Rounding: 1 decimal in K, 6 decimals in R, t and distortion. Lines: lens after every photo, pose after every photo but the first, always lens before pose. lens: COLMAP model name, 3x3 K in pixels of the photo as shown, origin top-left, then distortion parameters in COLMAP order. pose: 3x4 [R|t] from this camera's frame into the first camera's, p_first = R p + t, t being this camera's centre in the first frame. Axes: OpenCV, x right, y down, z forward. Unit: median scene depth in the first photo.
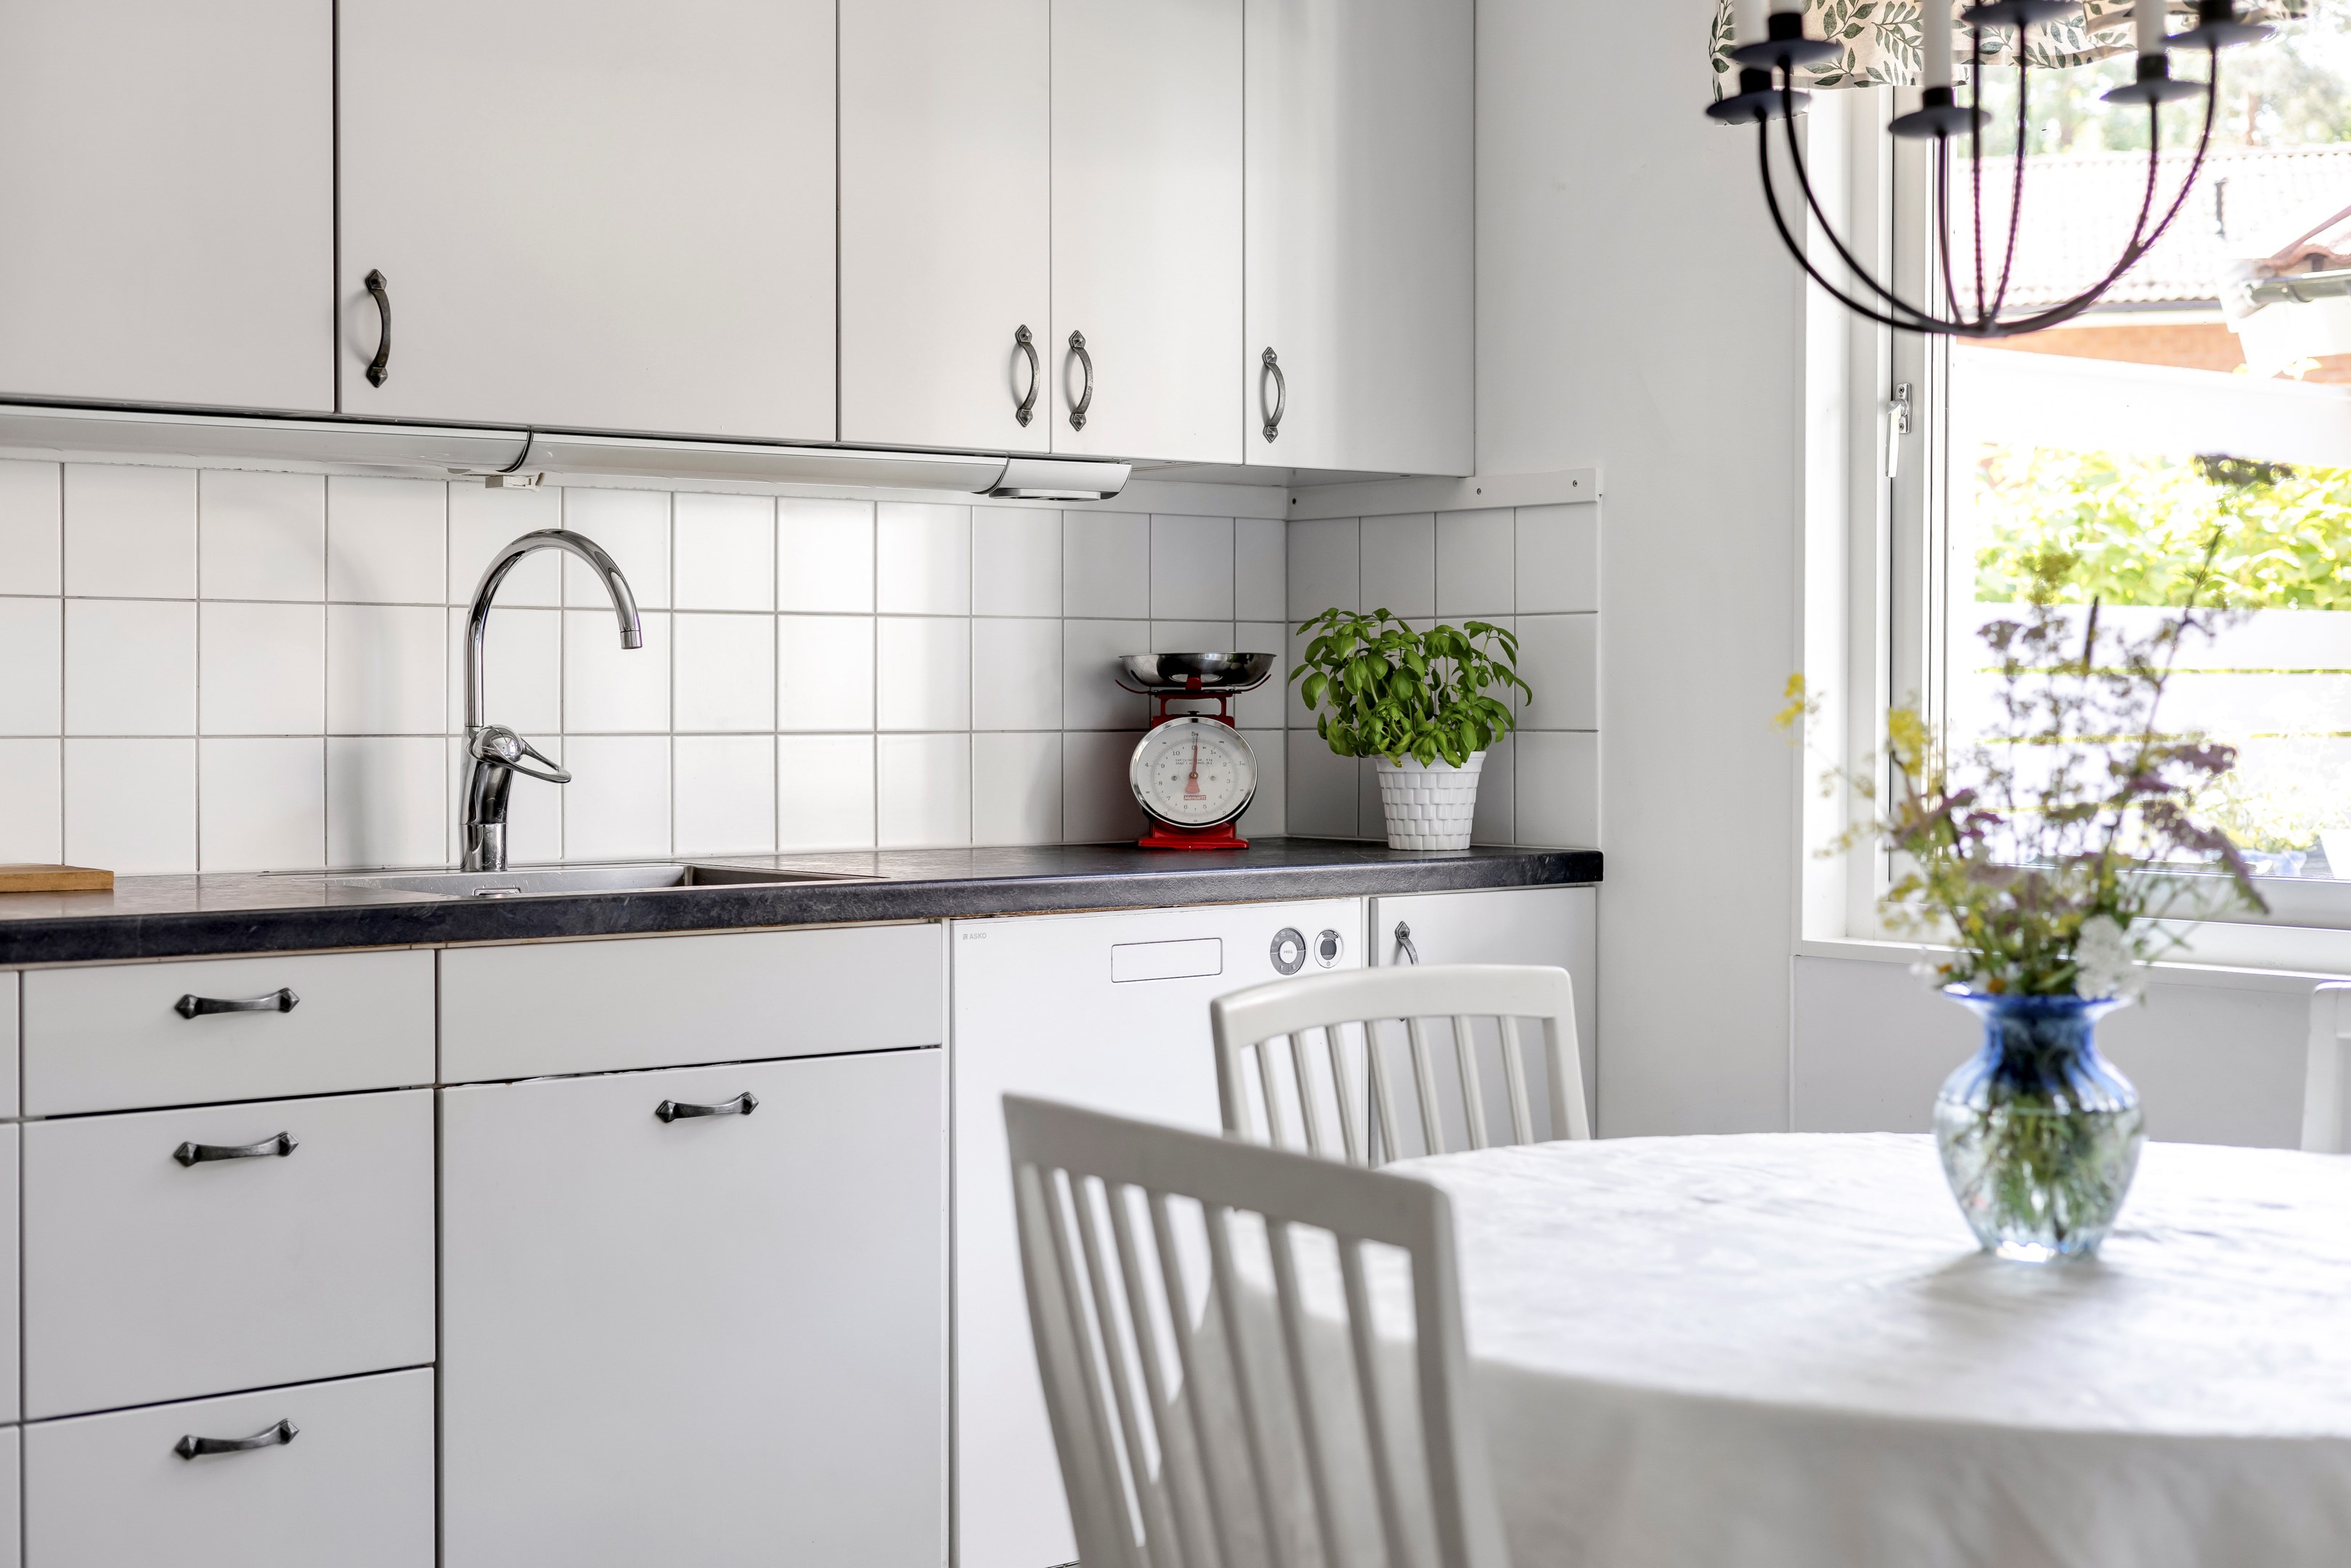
lens RADIAL K [[3316.7, 0, 1169.9], [0, 3316.7, 743.7], [0, 0, 1]] dist [0.014101, 0.039836]
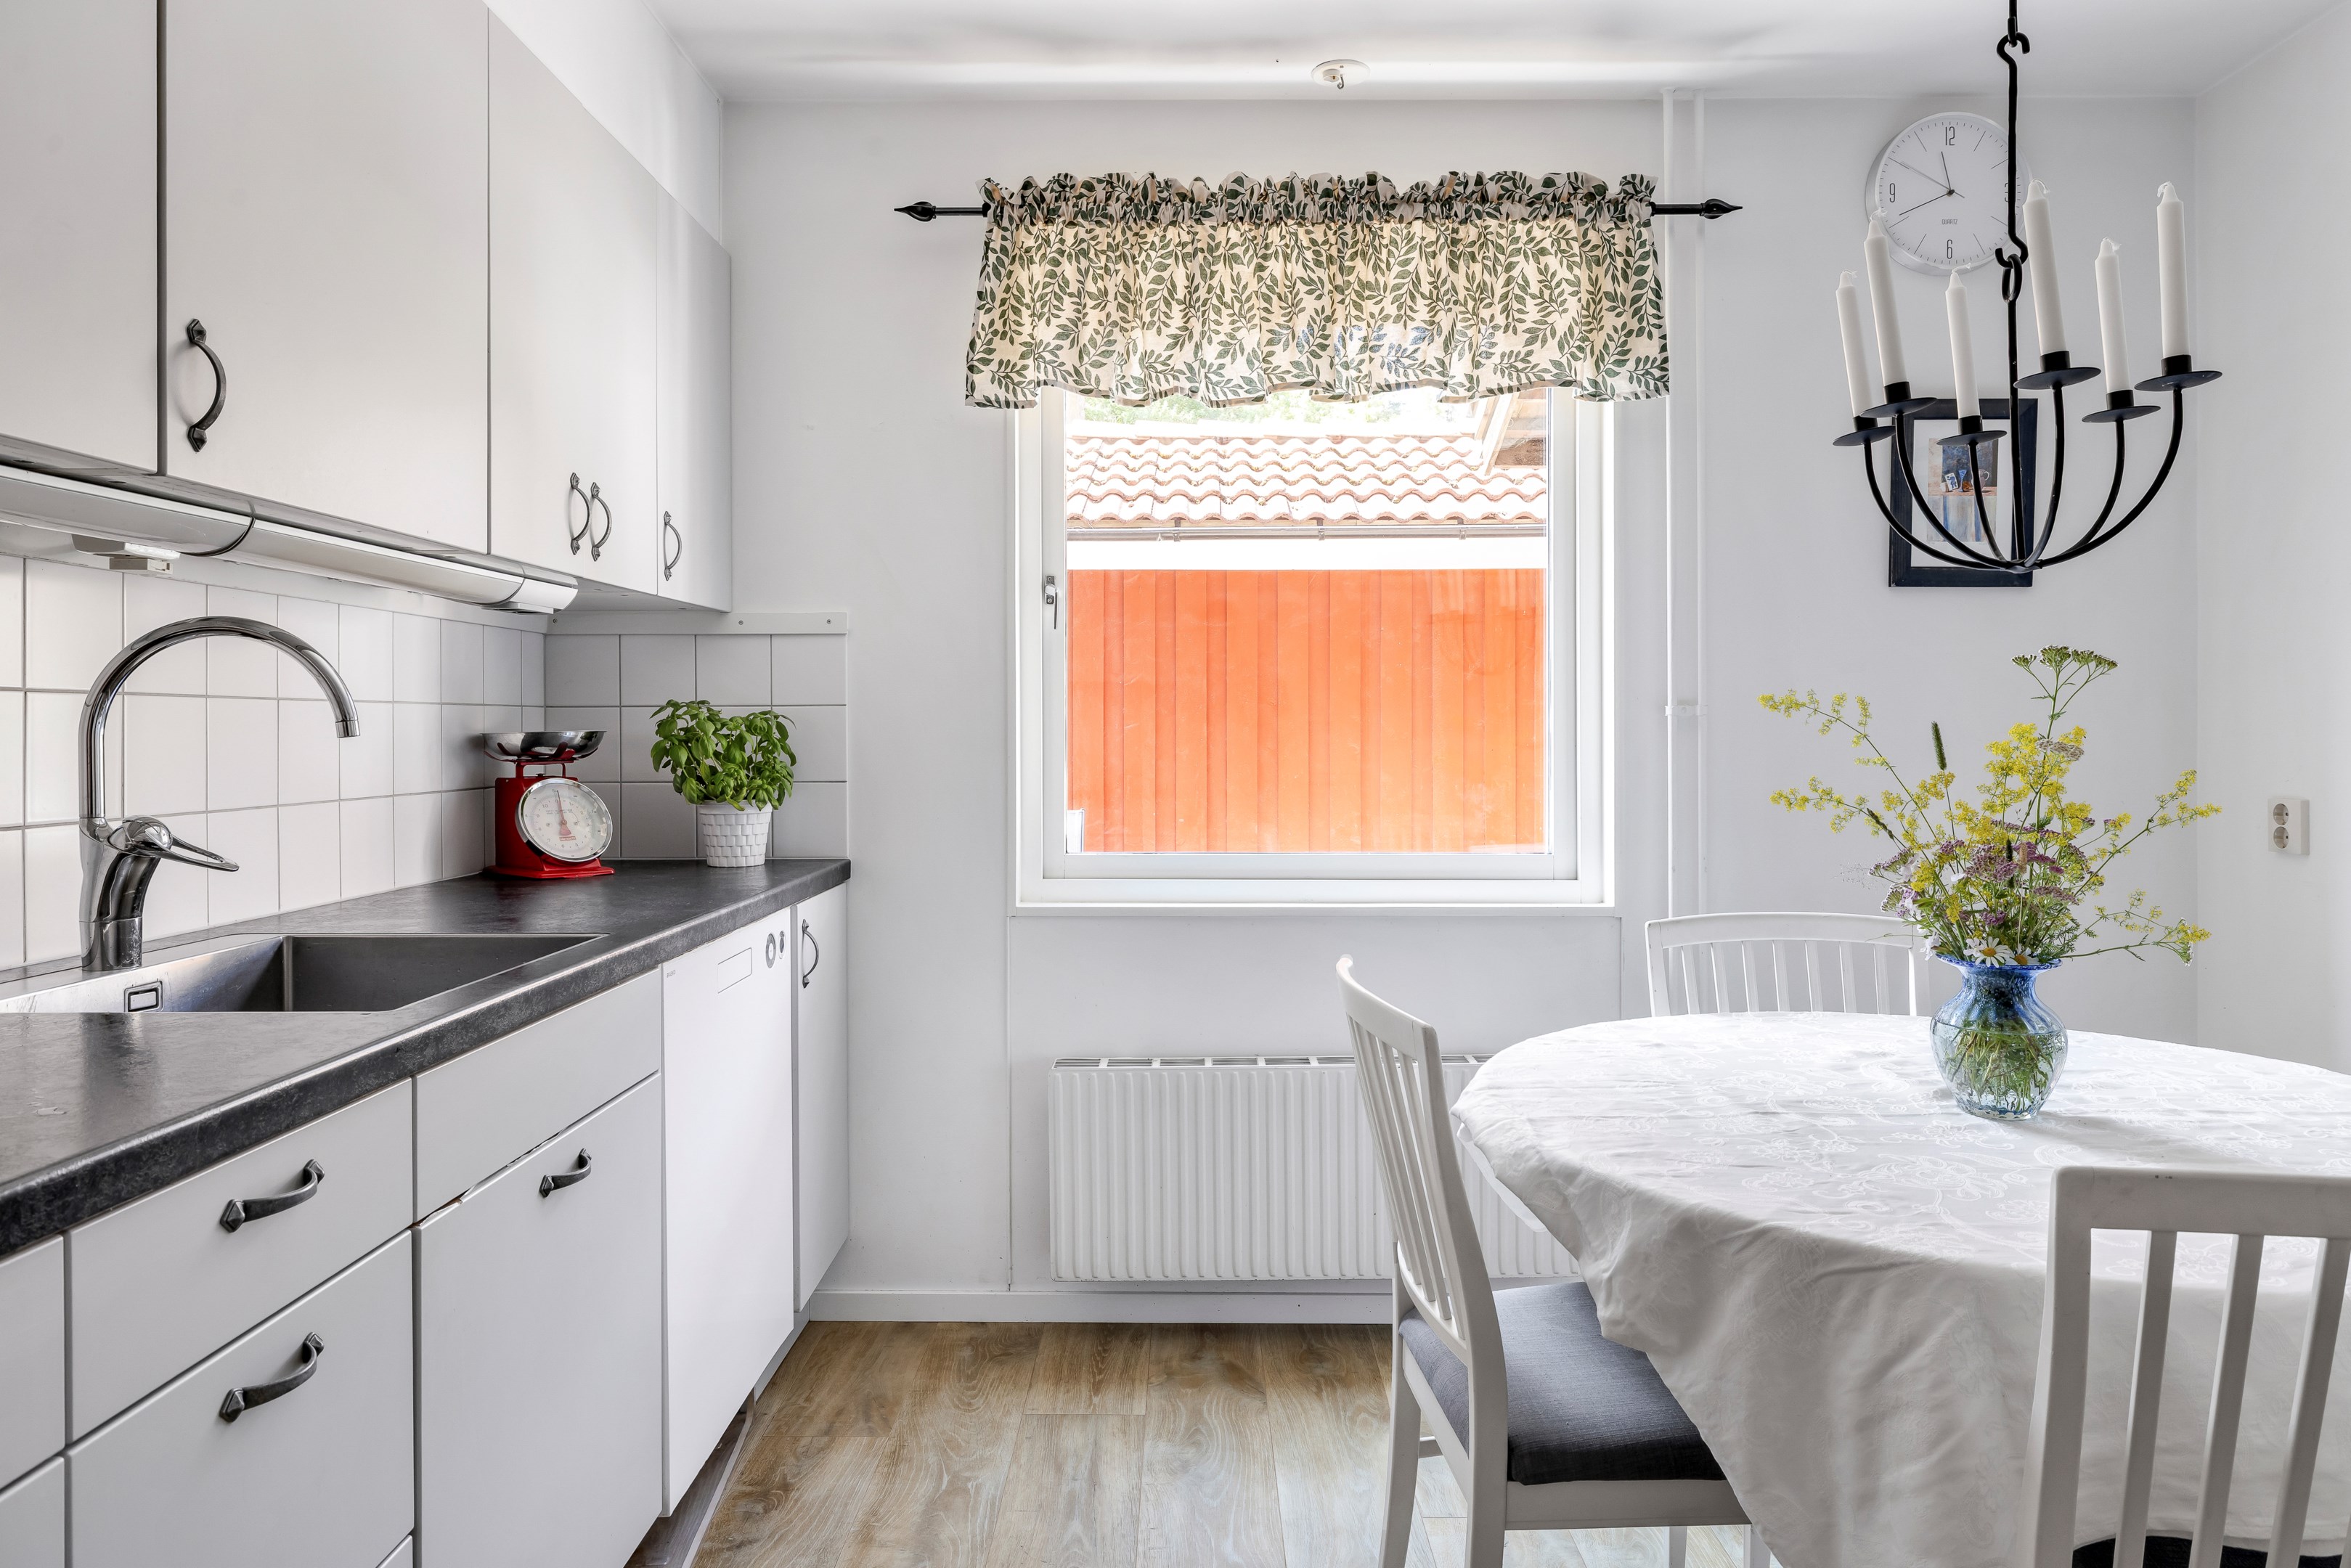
lens RADIAL K [[1482.4, 0, 1177.3], [0, 1482.4, 732.2], [0, 0, 1]] dist [-0.001704, -0.000272]
pose [[0.642363, -0.001489, 0.766399, -0.350012], [0.009622, 0.999935, -0.006122, -0.024912], [-0.766340, 0.011307, 0.642336, 0.504731]]
